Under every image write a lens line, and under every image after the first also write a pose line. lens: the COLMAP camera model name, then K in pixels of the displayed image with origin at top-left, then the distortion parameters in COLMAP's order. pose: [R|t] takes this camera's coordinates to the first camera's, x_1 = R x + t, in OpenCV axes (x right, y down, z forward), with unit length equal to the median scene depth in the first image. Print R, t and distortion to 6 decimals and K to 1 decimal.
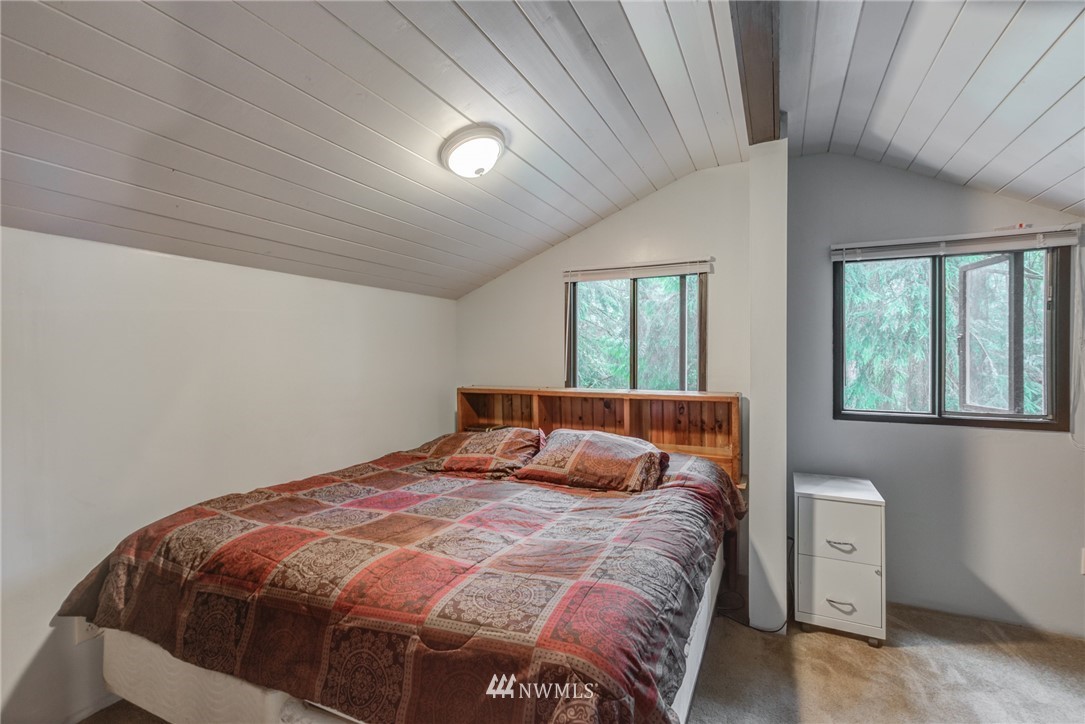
lens RADIAL K [[490.2, 0, 537.2], [0, 490.2, 358.1], [0, 0, 1]] dist [-0.010637, 0.008539]
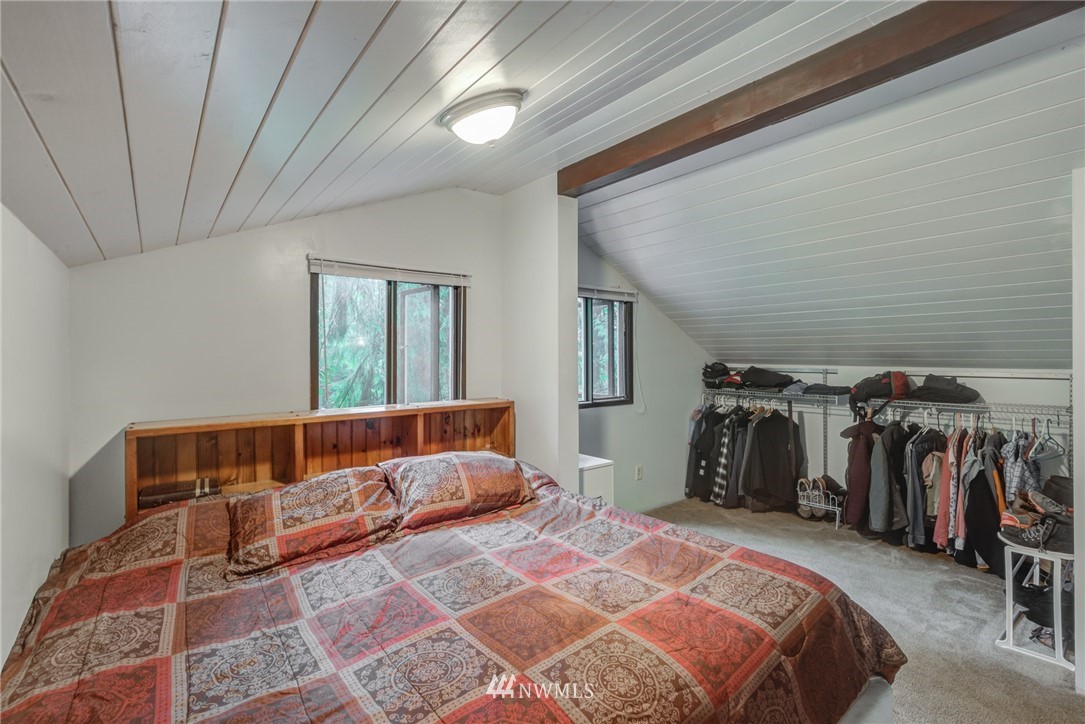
lens RADIAL K [[490.2, 0, 537.4], [0, 490.2, 355.6], [0, 0, 1]] dist [-0.010637, 0.008539]
pose [[0.438118, -0.002284, 0.898915, -0.698382], [0.012657, 0.999913, -0.003628, -0.026785], [-0.898828, 0.012967, 0.438109, 0.512640]]
